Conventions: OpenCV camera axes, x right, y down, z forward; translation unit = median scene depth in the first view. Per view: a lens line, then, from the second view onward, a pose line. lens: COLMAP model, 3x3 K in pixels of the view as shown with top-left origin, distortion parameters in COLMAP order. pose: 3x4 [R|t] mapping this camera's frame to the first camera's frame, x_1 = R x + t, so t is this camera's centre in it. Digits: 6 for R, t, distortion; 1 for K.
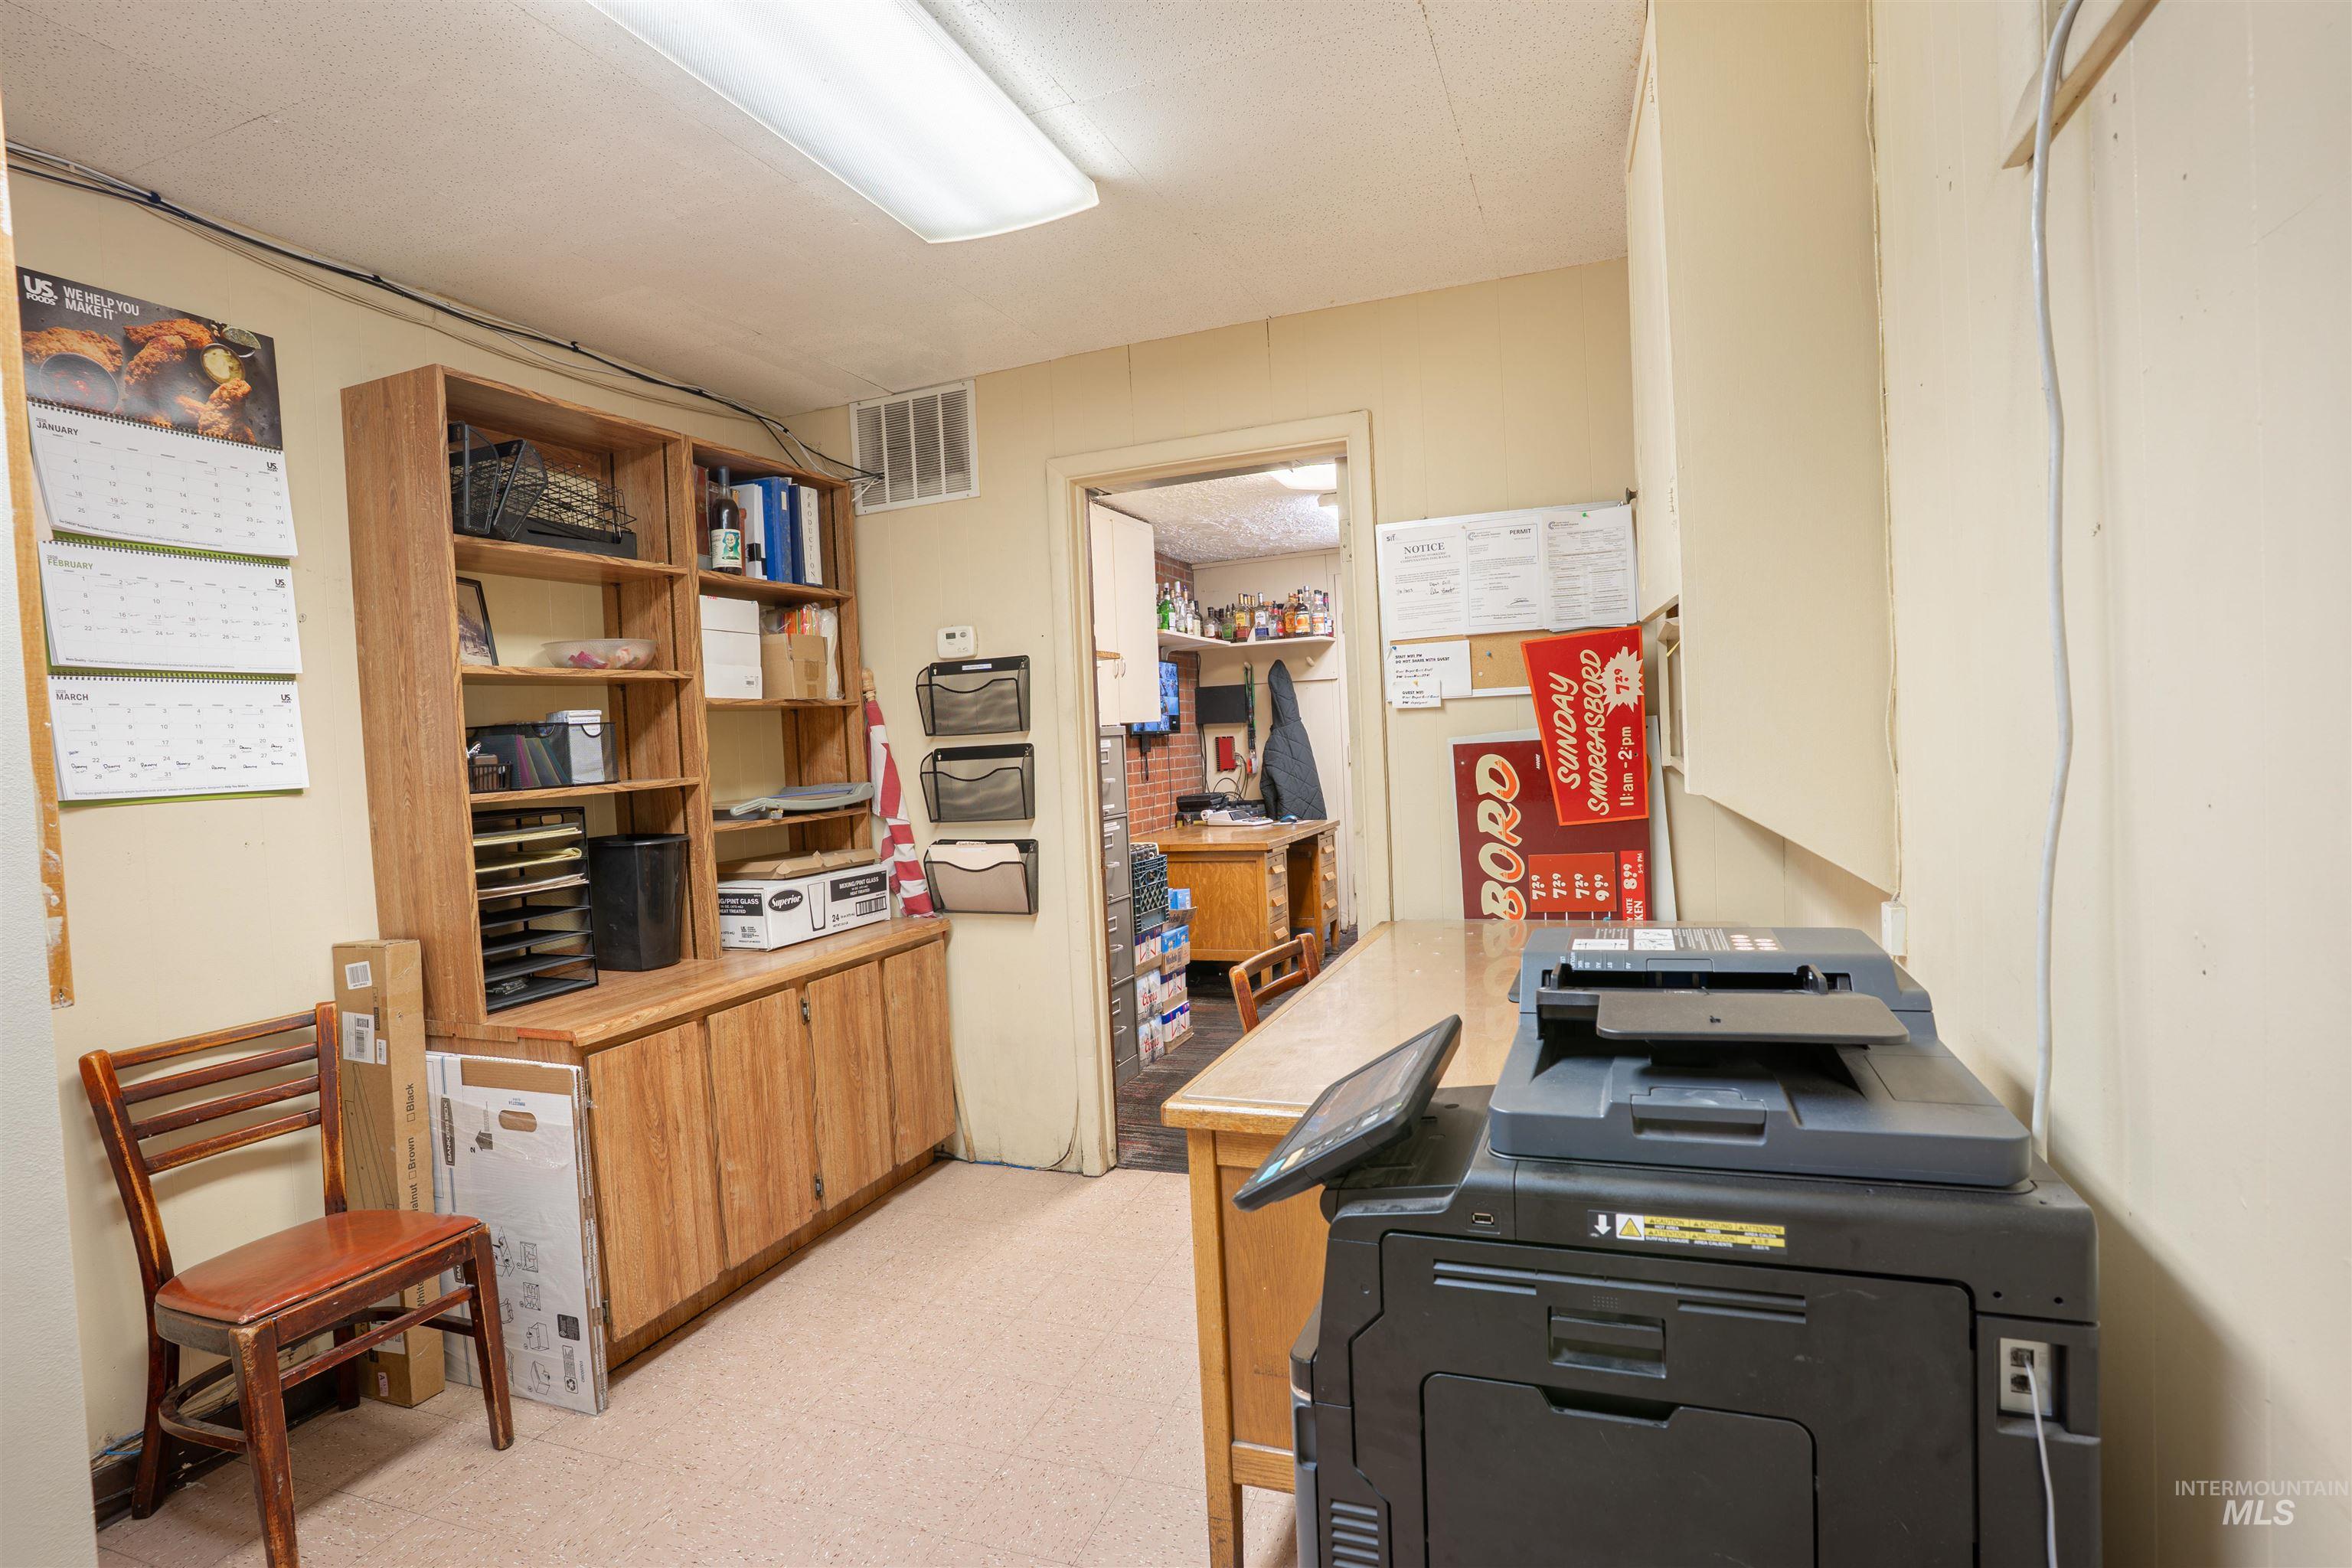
lens RADIAL K [[1144.6, 0, 1190.6], [0, 1144.6, 776.4], [0, 0, 1]] dist [-0.080152, 0.031607]
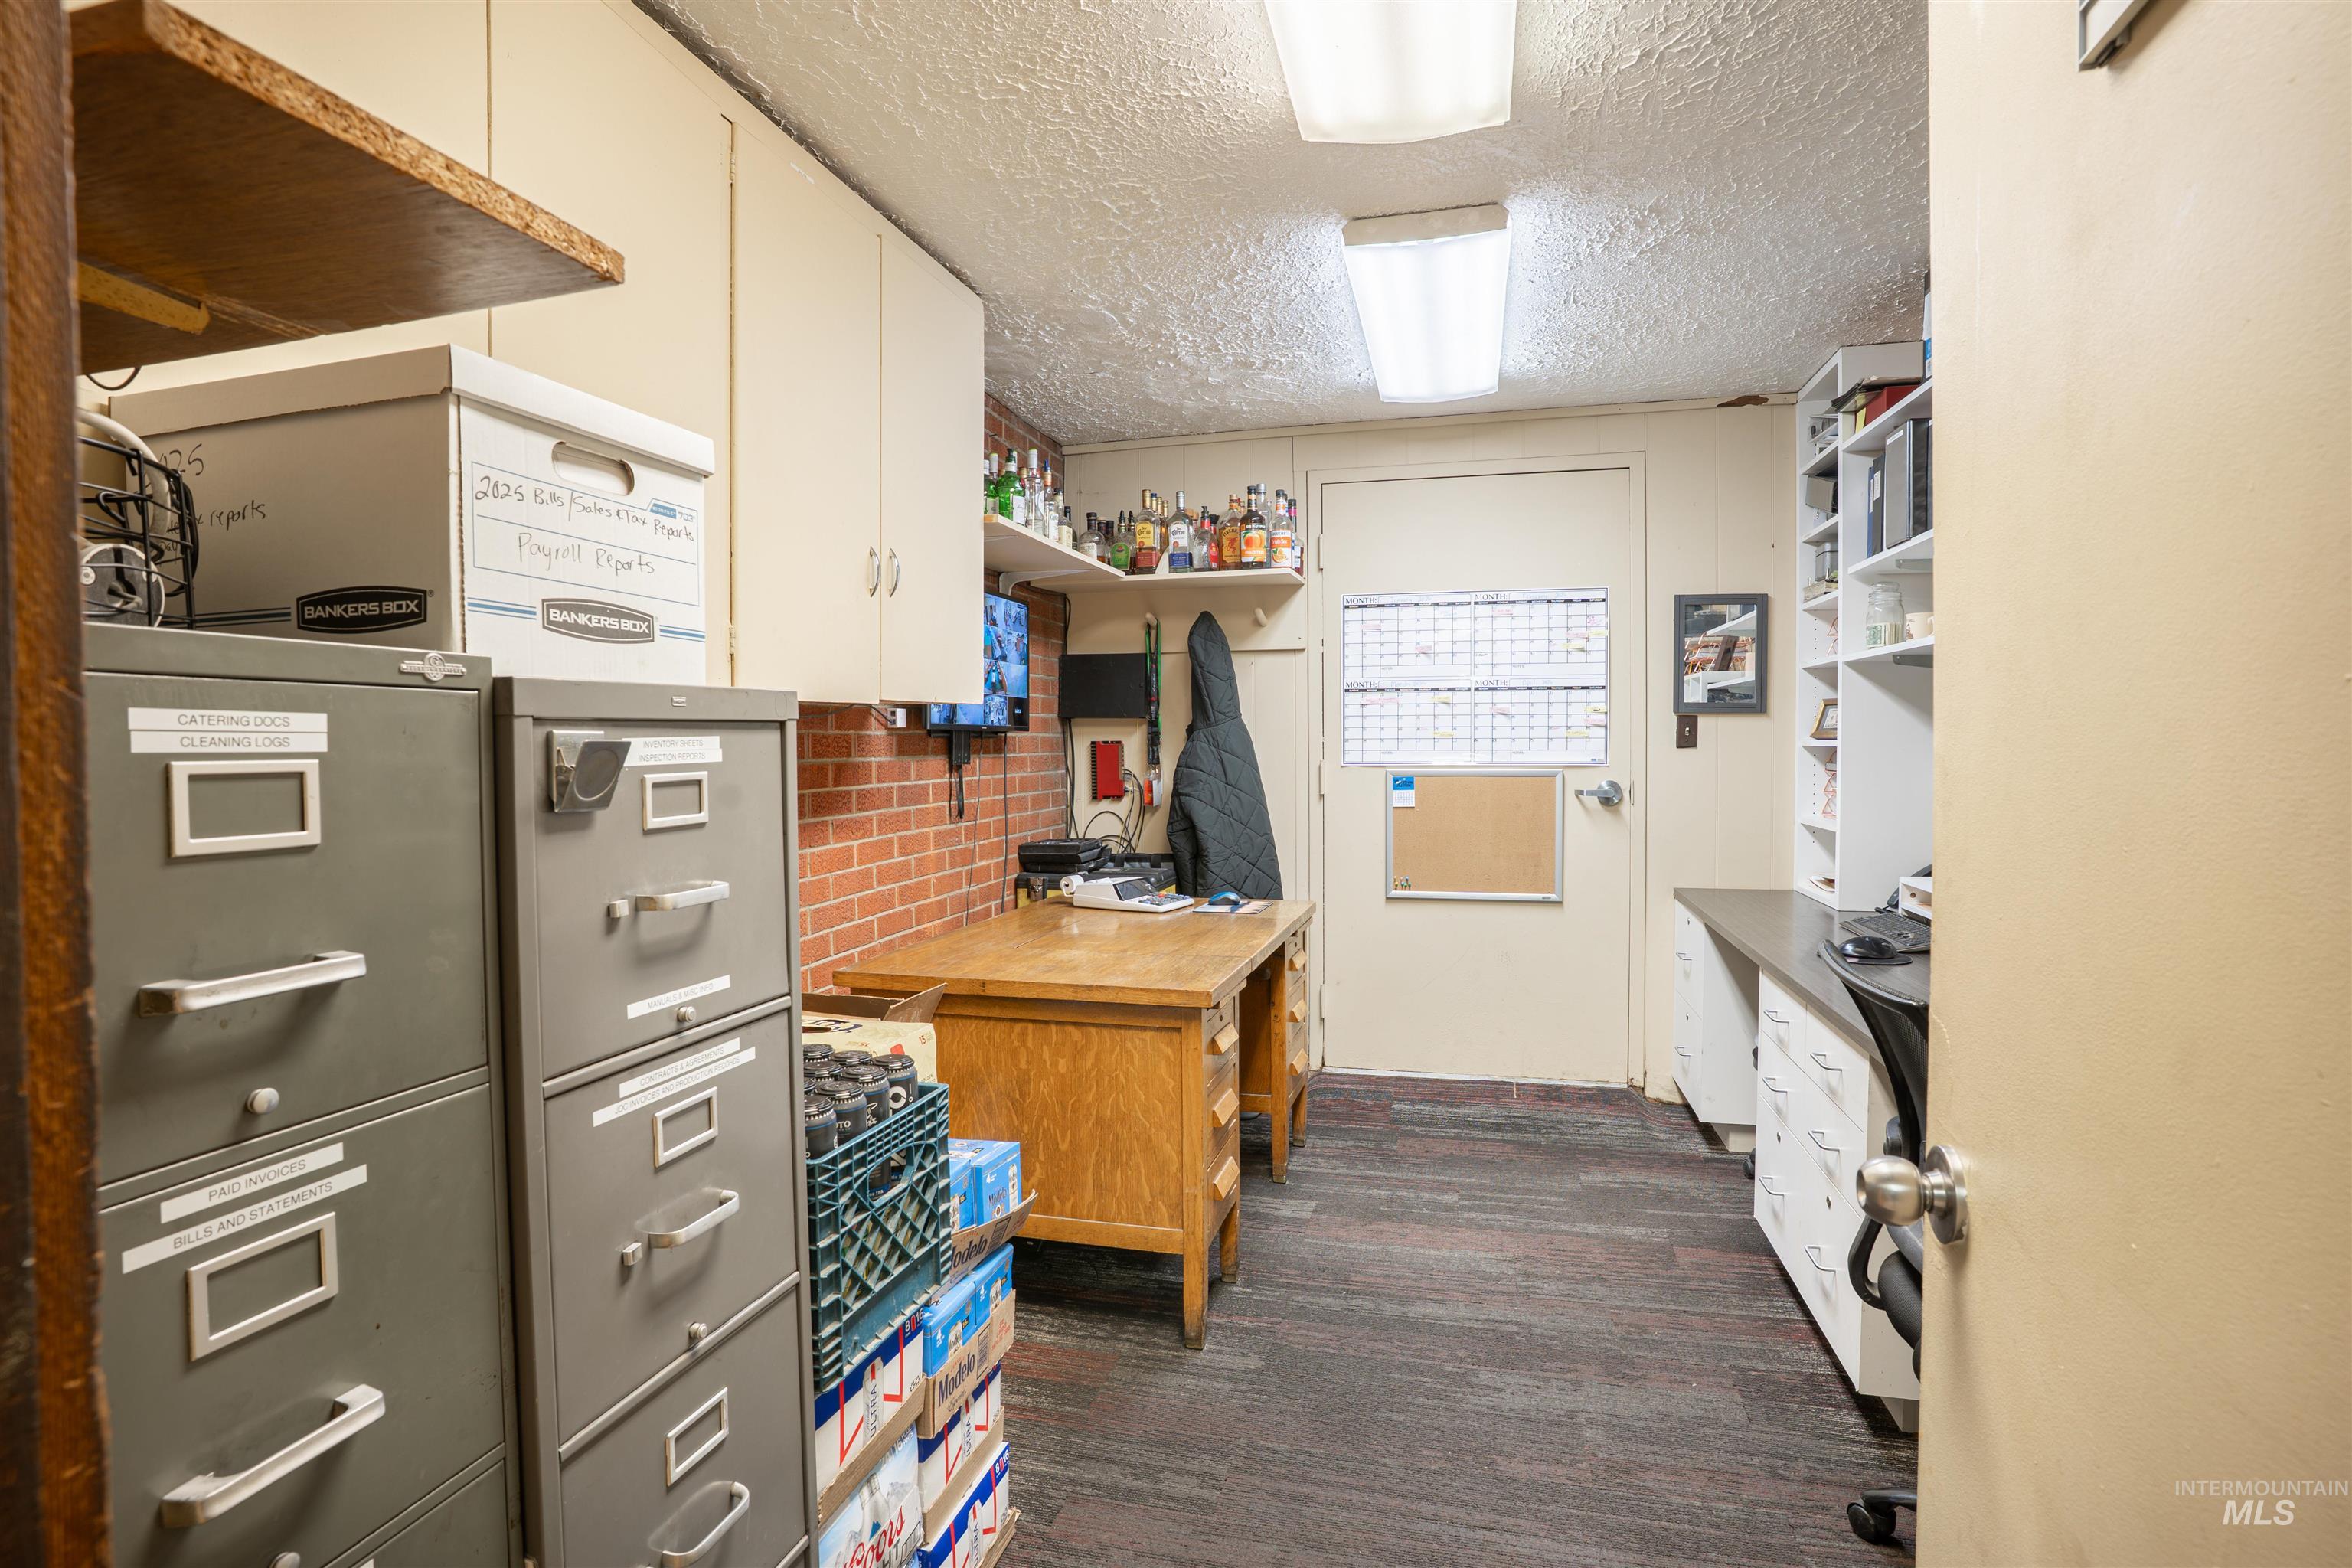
lens RADIAL K [[1144.6, 0, 1190.6], [0, 1144.6, 776.4], [0, 0, 1]] dist [-0.080152, 0.031607]
pose [[0.992534, 0.036769, 0.116293, 0.005117], [-0.036213, 0.999320, -0.006886, -0.014921], [-0.116467, 0.002623, 0.993191, 0.437253]]
